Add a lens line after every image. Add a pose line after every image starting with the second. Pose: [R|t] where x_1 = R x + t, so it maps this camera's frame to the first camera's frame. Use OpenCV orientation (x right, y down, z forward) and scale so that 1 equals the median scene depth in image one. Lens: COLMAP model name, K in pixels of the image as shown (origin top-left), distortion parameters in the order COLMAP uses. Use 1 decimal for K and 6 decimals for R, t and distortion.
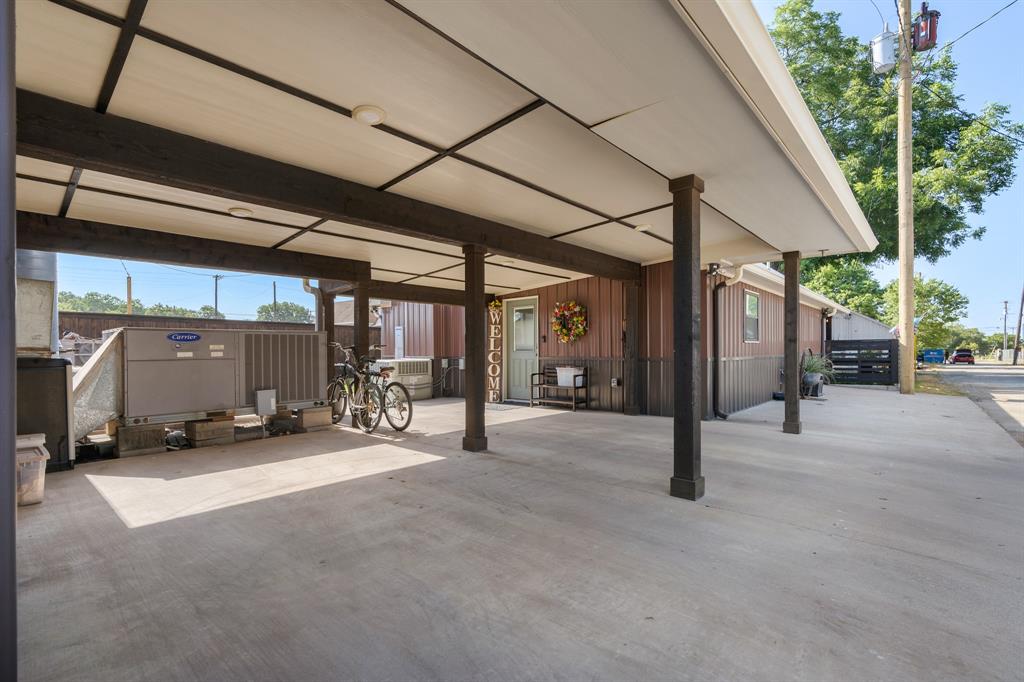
lens RADIAL K [[465.8, 0, 515.1], [0, 465.8, 350.2], [0, 0, 1]] dist [-0.007106, 0.003847]
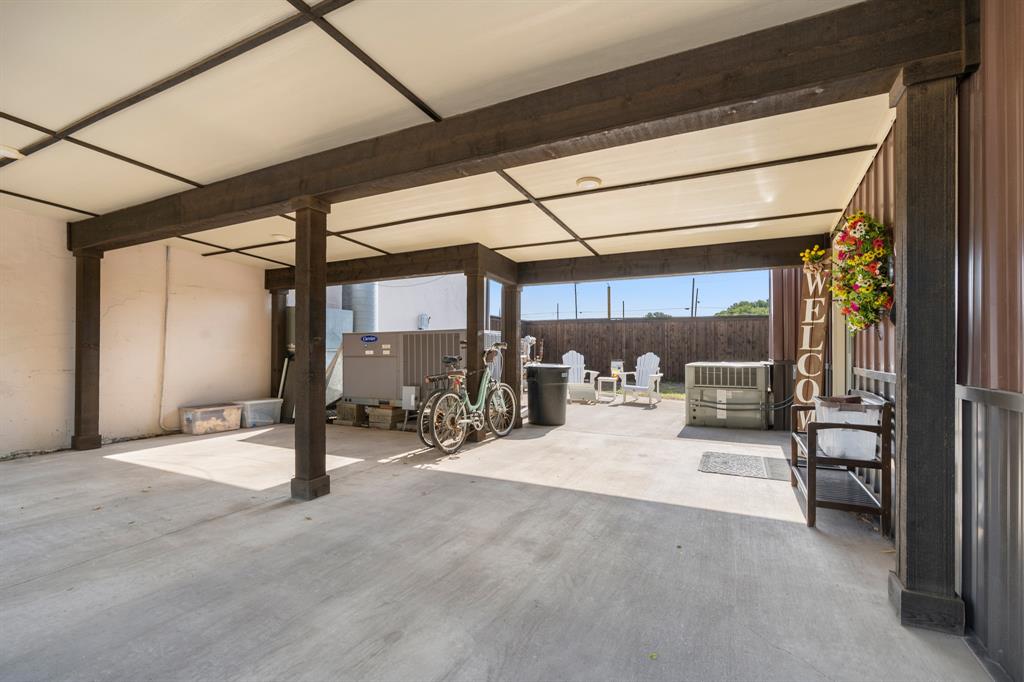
lens RADIAL K [[465.8, 0, 514.6], [0, 465.8, 340.8], [0, 0, 1]] dist [-0.007106, 0.003847]
pose [[0.251380, -0.013580, -0.967793, 0.605182], [-0.000643, 0.999899, -0.014197, -0.004583], [0.967888, 0.004192, 0.251346, 1.032774]]
